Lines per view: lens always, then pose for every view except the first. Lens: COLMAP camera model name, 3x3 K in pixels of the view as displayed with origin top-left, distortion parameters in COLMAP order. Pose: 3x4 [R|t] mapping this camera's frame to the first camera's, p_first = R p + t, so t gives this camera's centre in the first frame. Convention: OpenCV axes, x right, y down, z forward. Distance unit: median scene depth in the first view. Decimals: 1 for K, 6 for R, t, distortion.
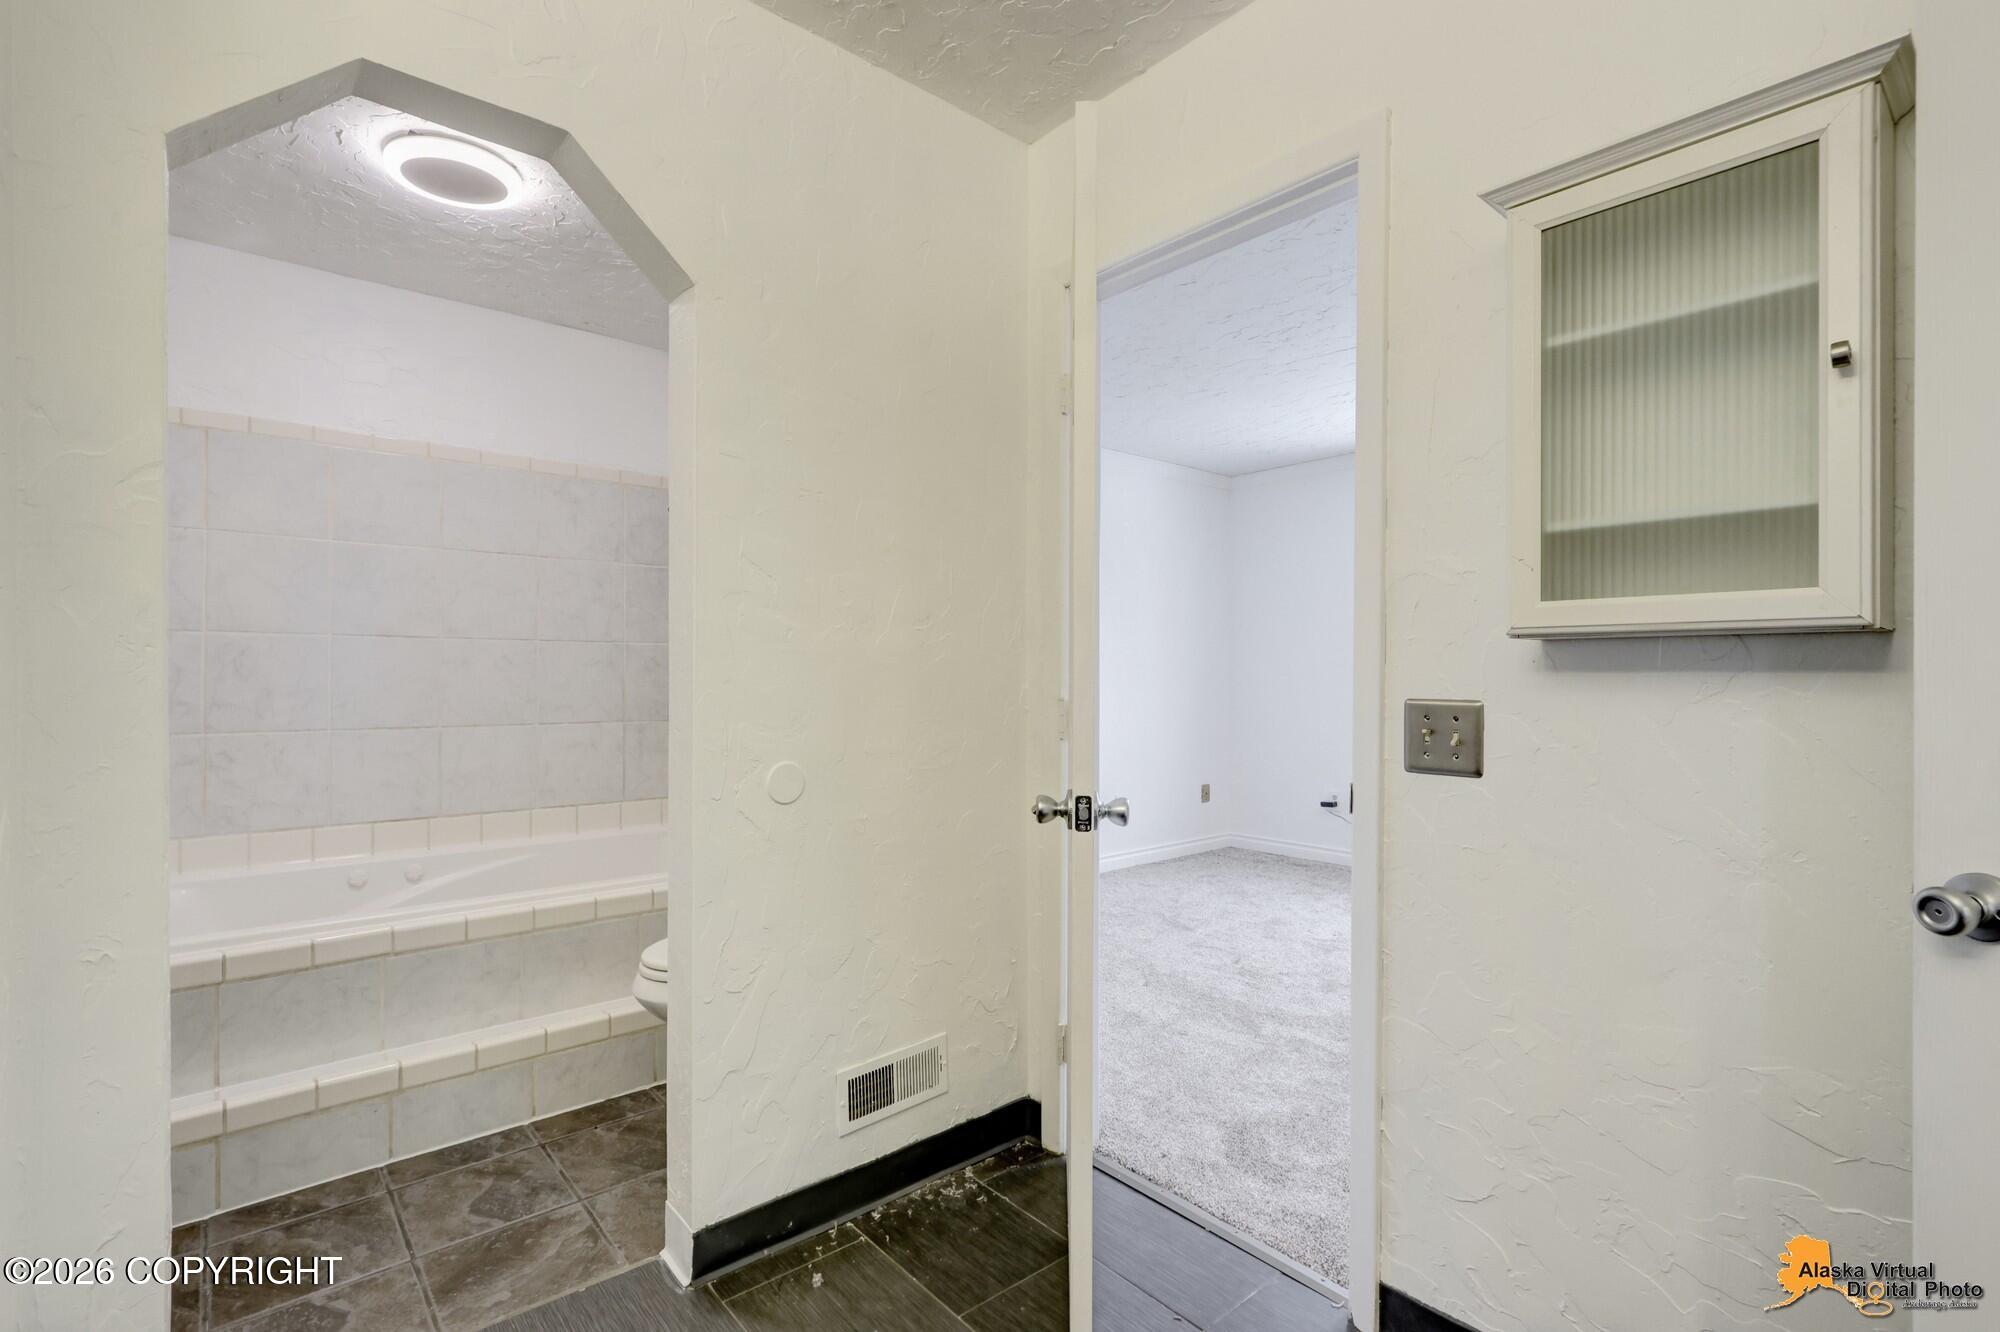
lens RADIAL K [[938.8, 0, 995.6], [0, 938.8, 674.1], [0, 0, 1]] dist [0.002306, 0.000009]
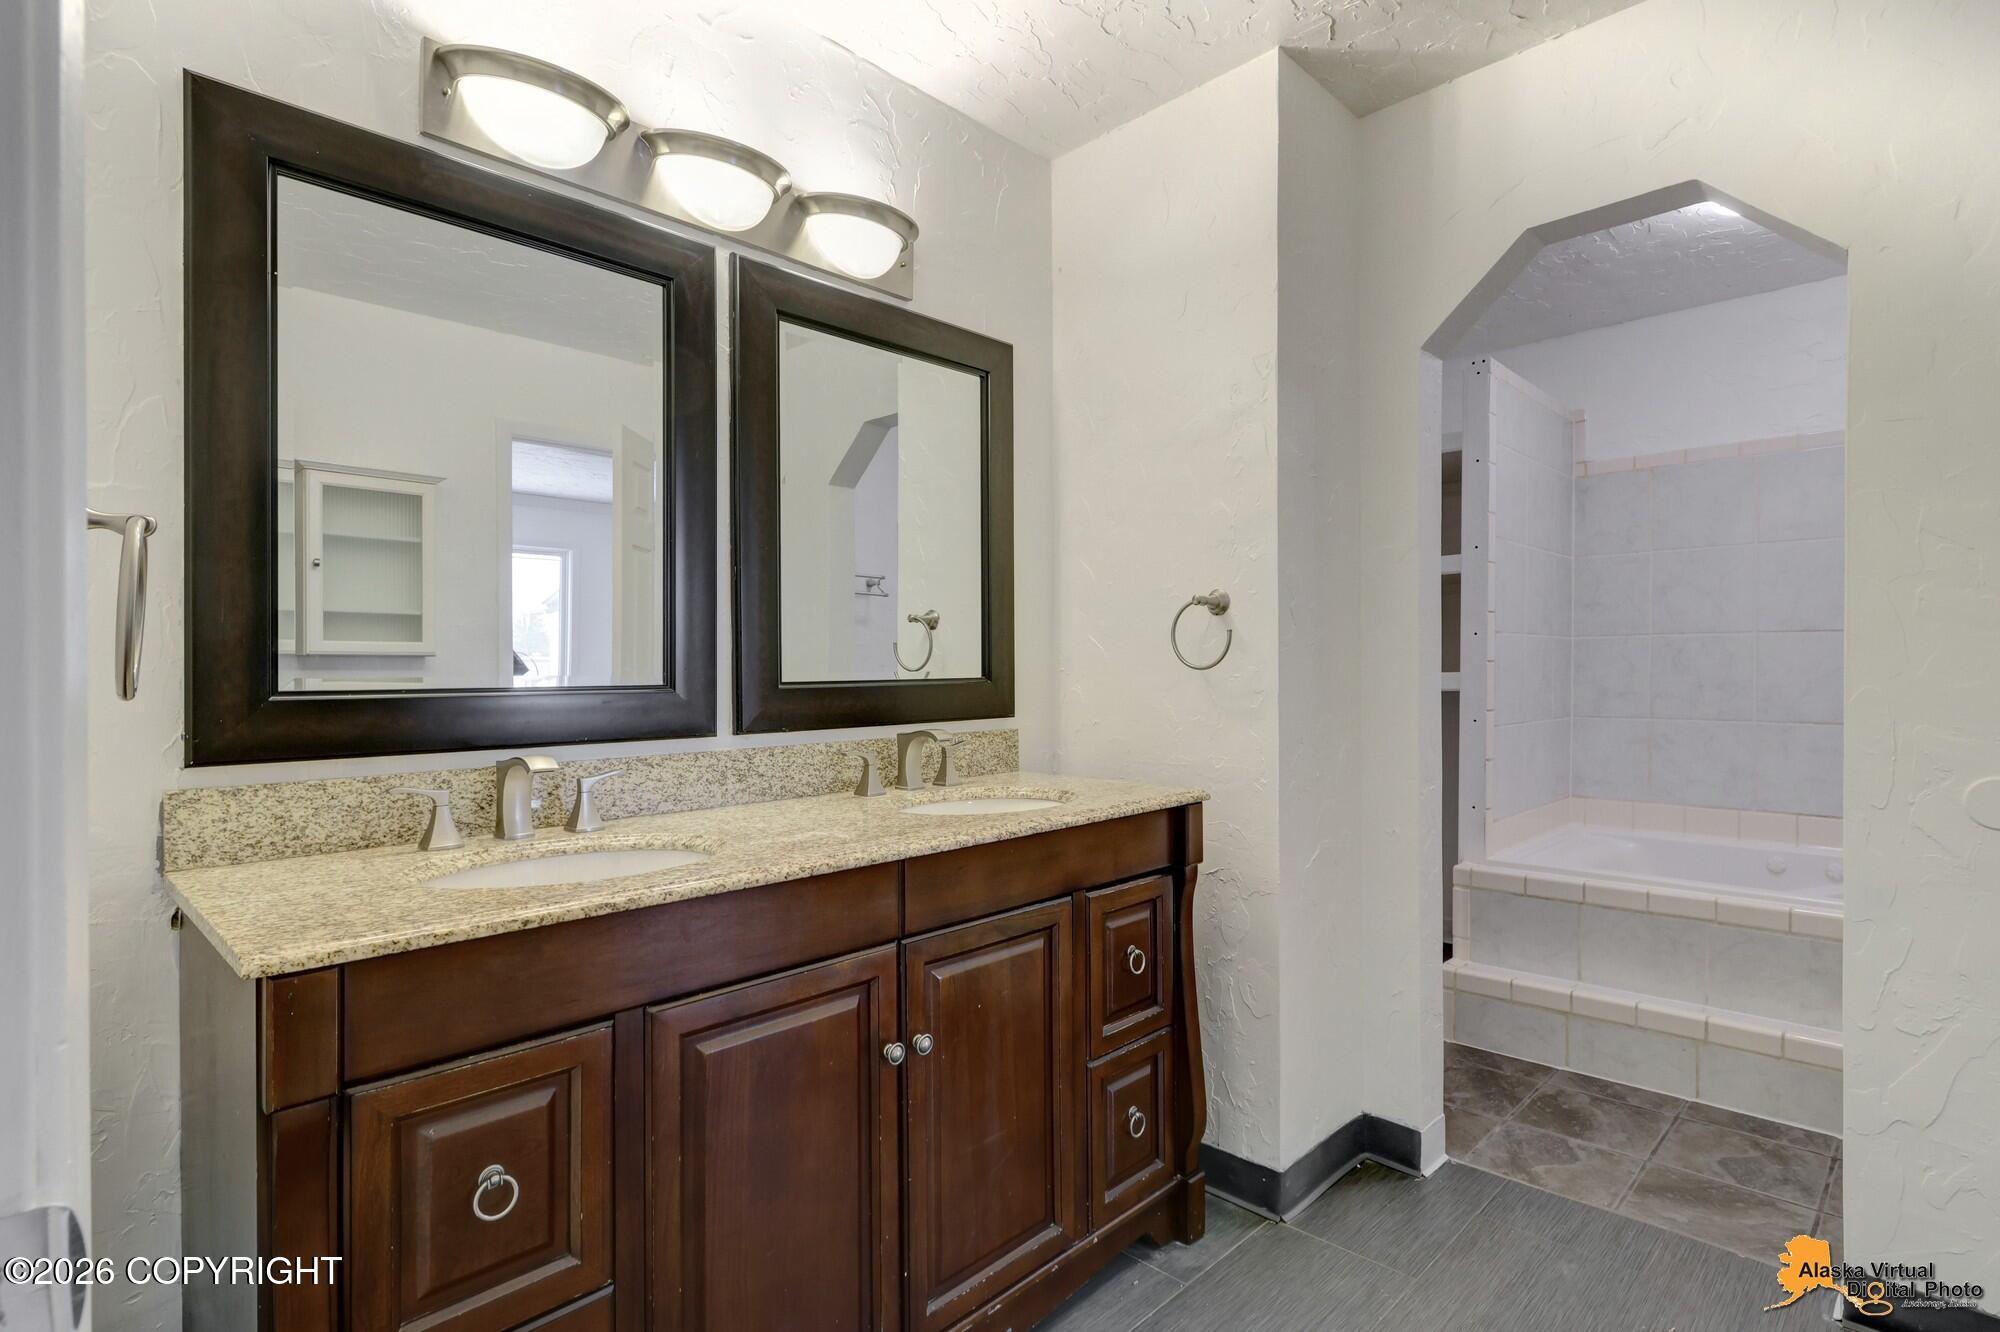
lens RADIAL K [[938.8, 0, 994.9], [0, 938.8, 667.1], [0, 0, 1]] dist [0.002306, 0.000009]
pose [[0.089033, -0.004091, -0.996020, 0.446446], [0.002133, 0.999990, -0.003917, -0.001037], [0.996026, -0.001776, 0.089041, 0.062976]]
